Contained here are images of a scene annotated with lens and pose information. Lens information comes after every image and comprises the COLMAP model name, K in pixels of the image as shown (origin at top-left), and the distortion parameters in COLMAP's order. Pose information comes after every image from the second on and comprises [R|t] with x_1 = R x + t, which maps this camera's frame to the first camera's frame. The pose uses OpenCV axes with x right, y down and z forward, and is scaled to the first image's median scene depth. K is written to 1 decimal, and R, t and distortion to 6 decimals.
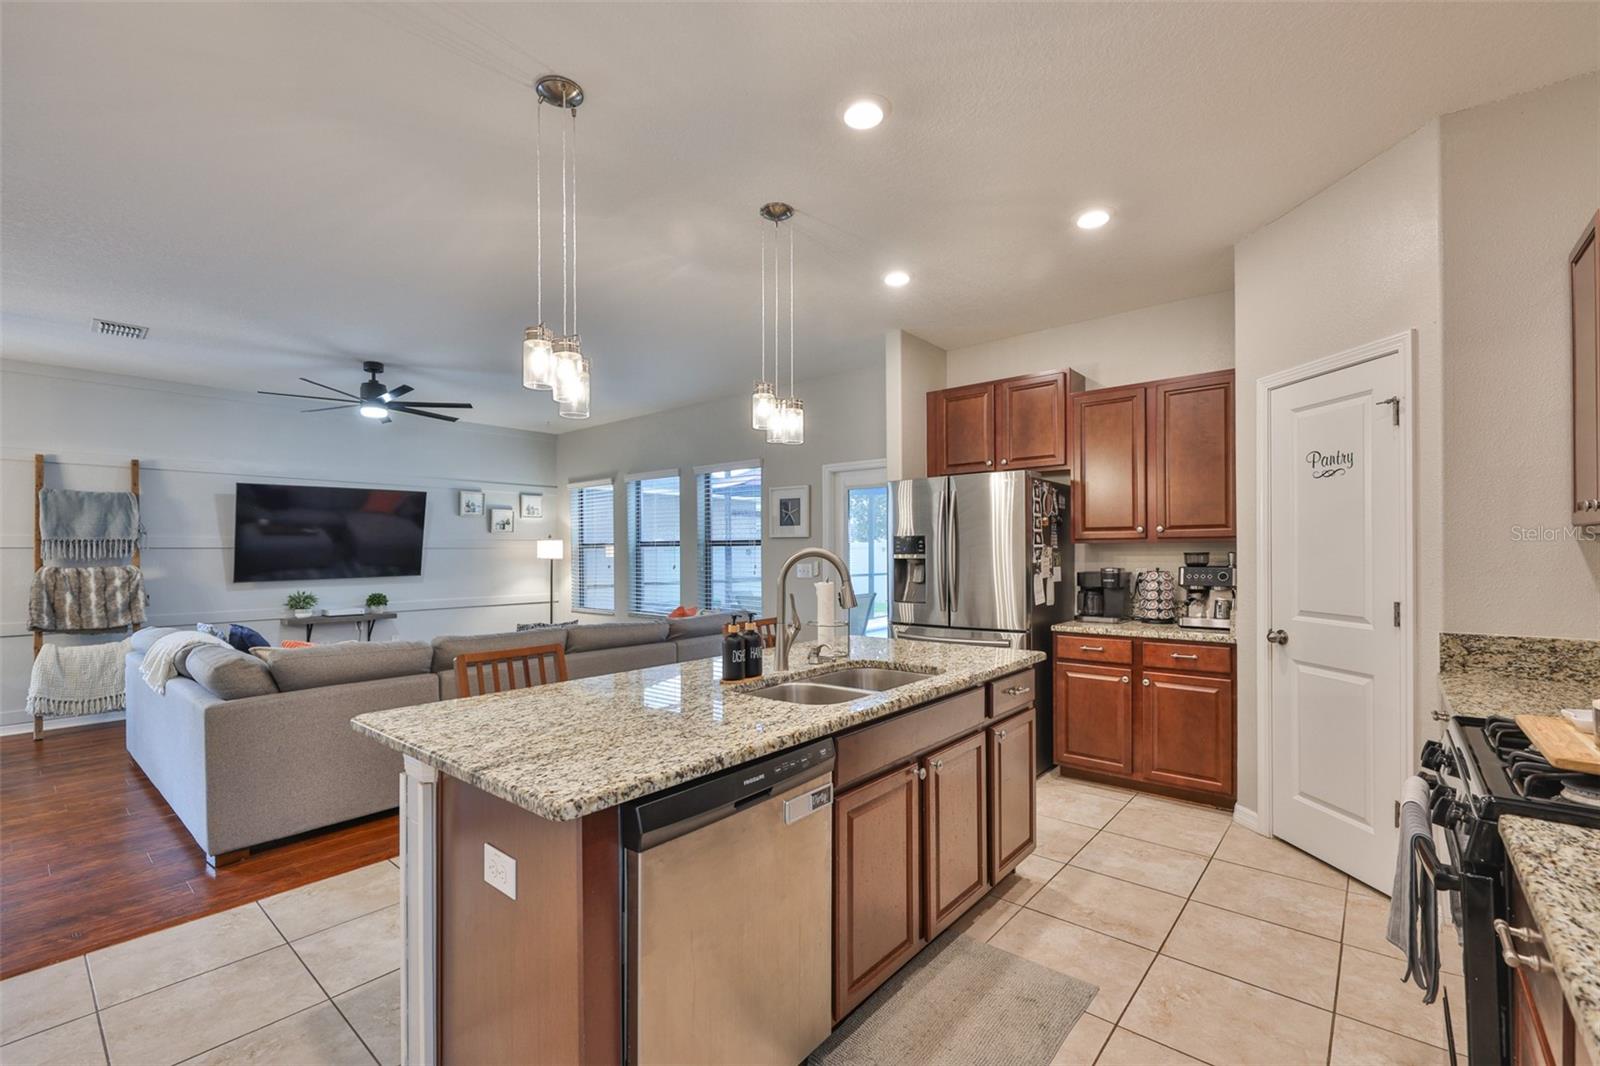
lens RADIAL K [[691.5, 0, 808.3], [0, 691.5, 549.1], [0, 0, 1]] dist [0.002040, -0.001480]
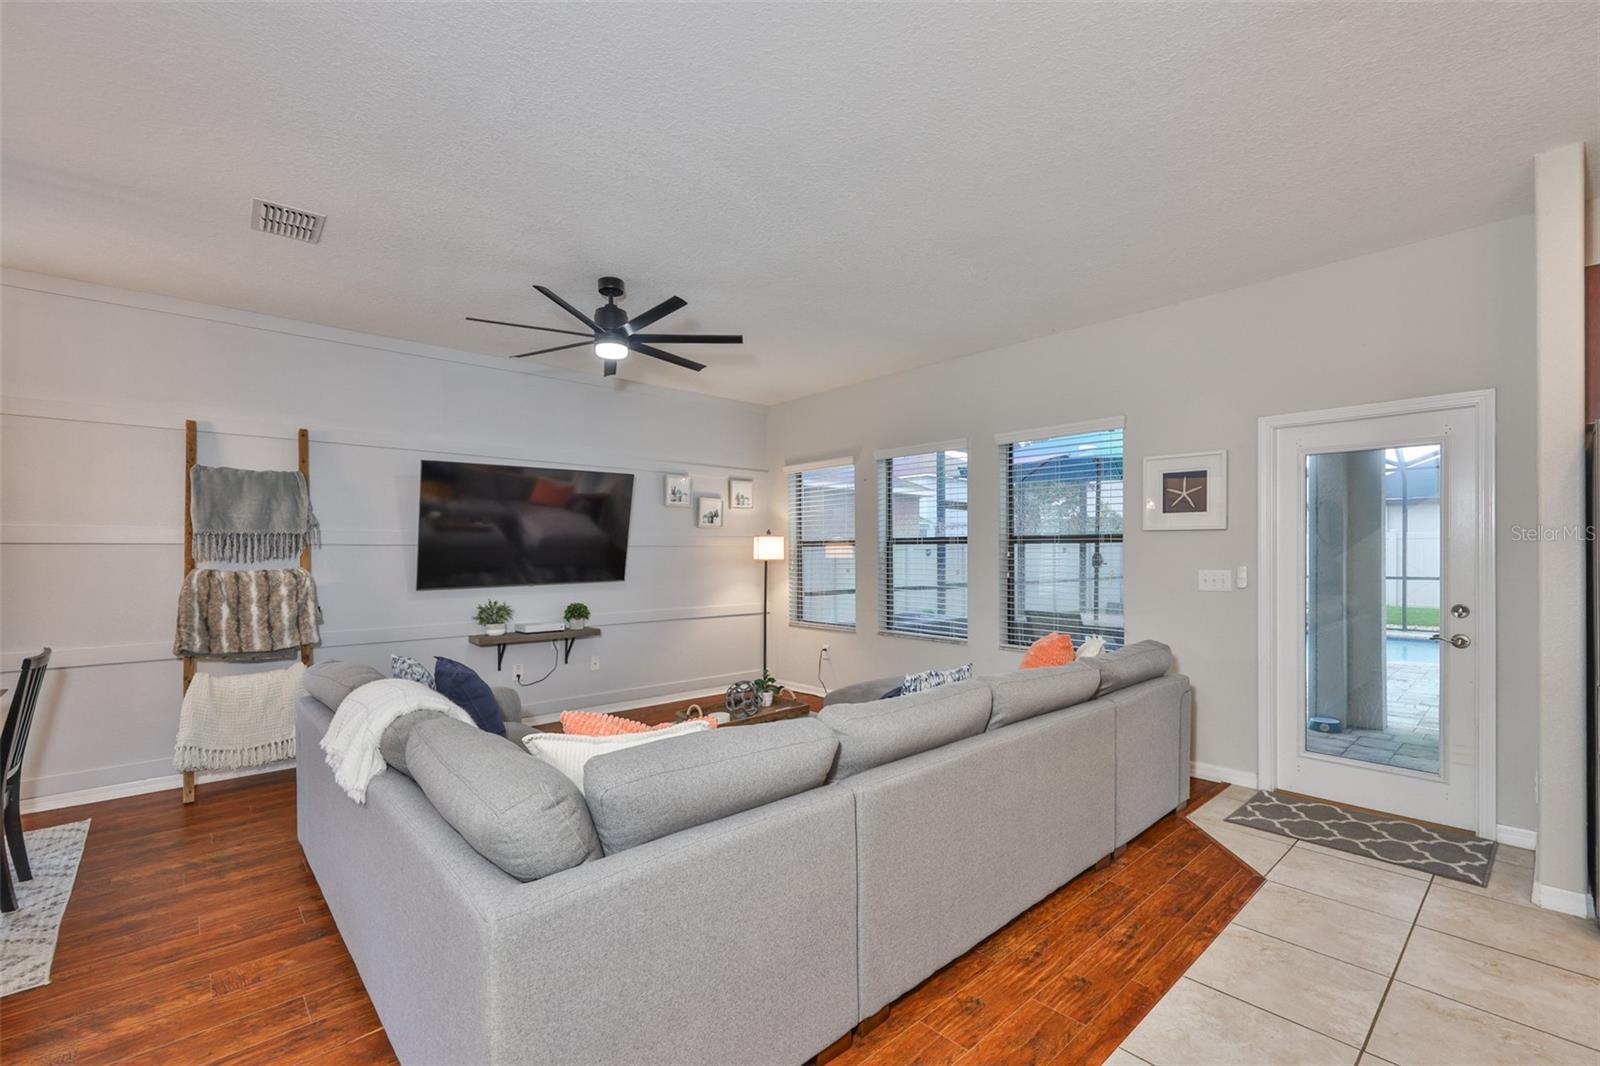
lens RADIAL K [[691.5, 0, 812.5], [0, 691.5, 552.0], [0, 0, 1]] dist [0.002040, -0.001480]
pose [[0.992295, 0.001685, -0.123888, -0.332806], [-0.001288, 0.999994, 0.003286, 0.003523], [0.123893, -0.003101, 0.992291, 0.323174]]
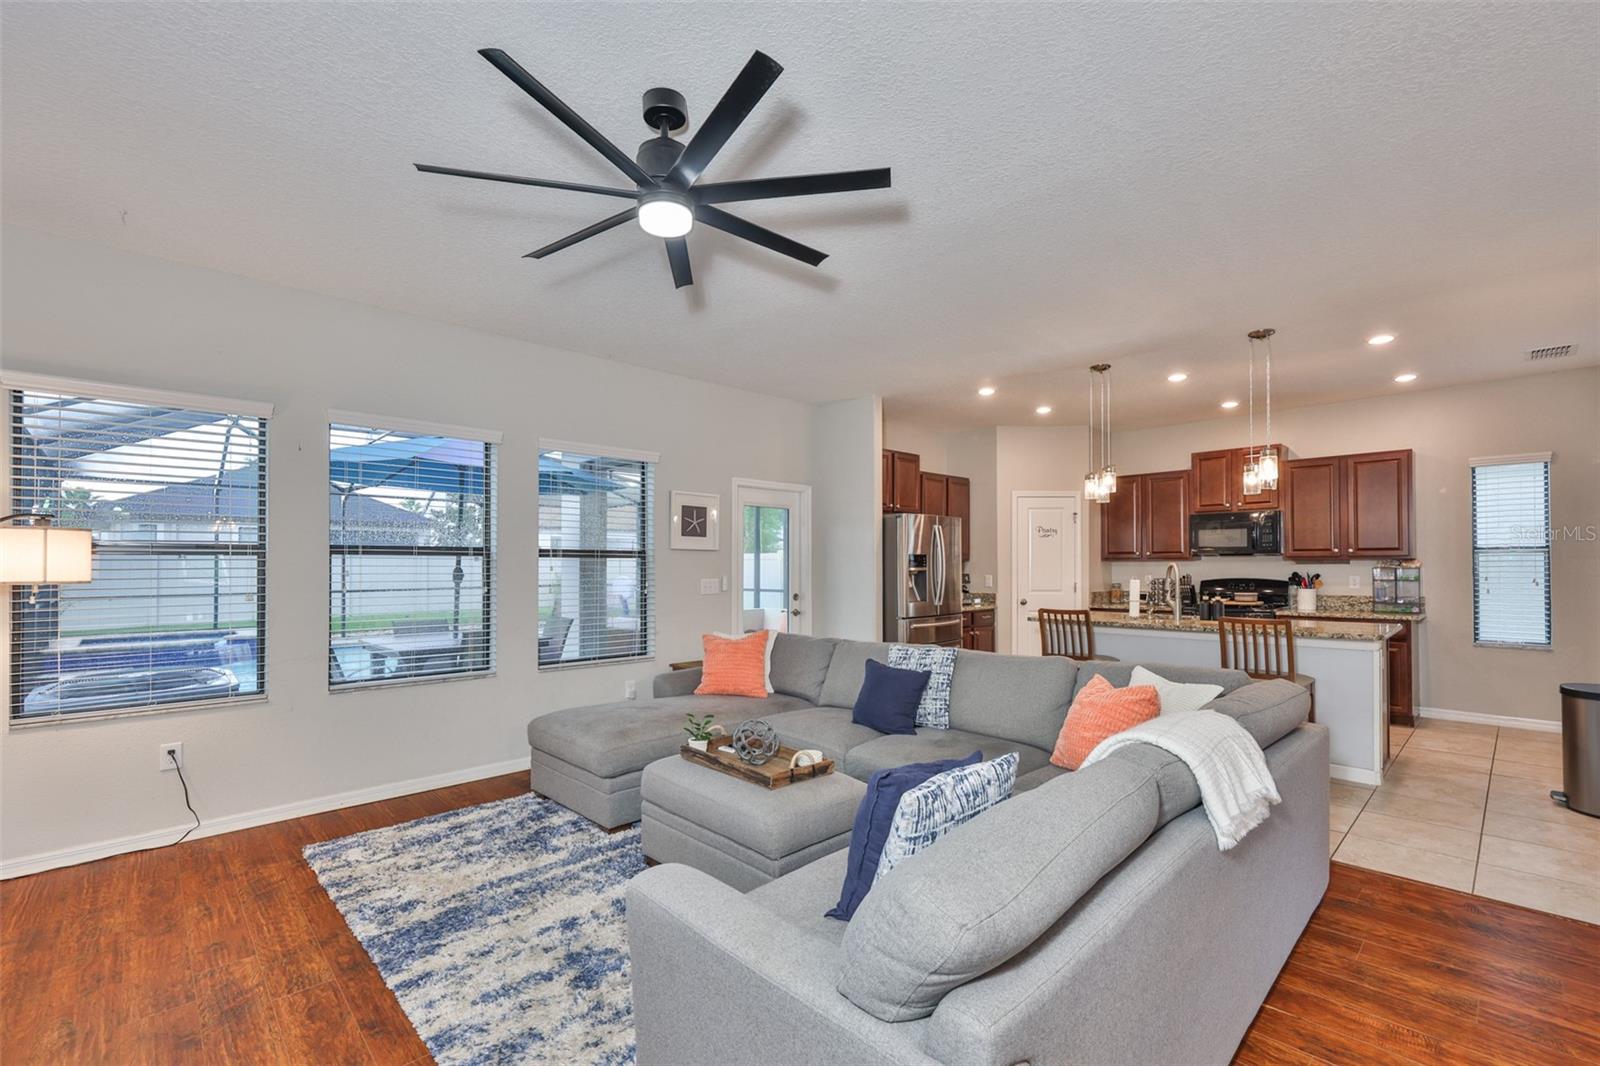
lens RADIAL K [[691.5, 0, 801.2], [0, 691.5, 555.5], [0, 0, 1]] dist [0.002040, -0.001480]
pose [[0.116630, 0.018310, 0.993007, -1.005206], [-0.003211, 0.999832, -0.018059, 0.007826], [-0.993170, -0.001083, 0.116670, 0.838318]]
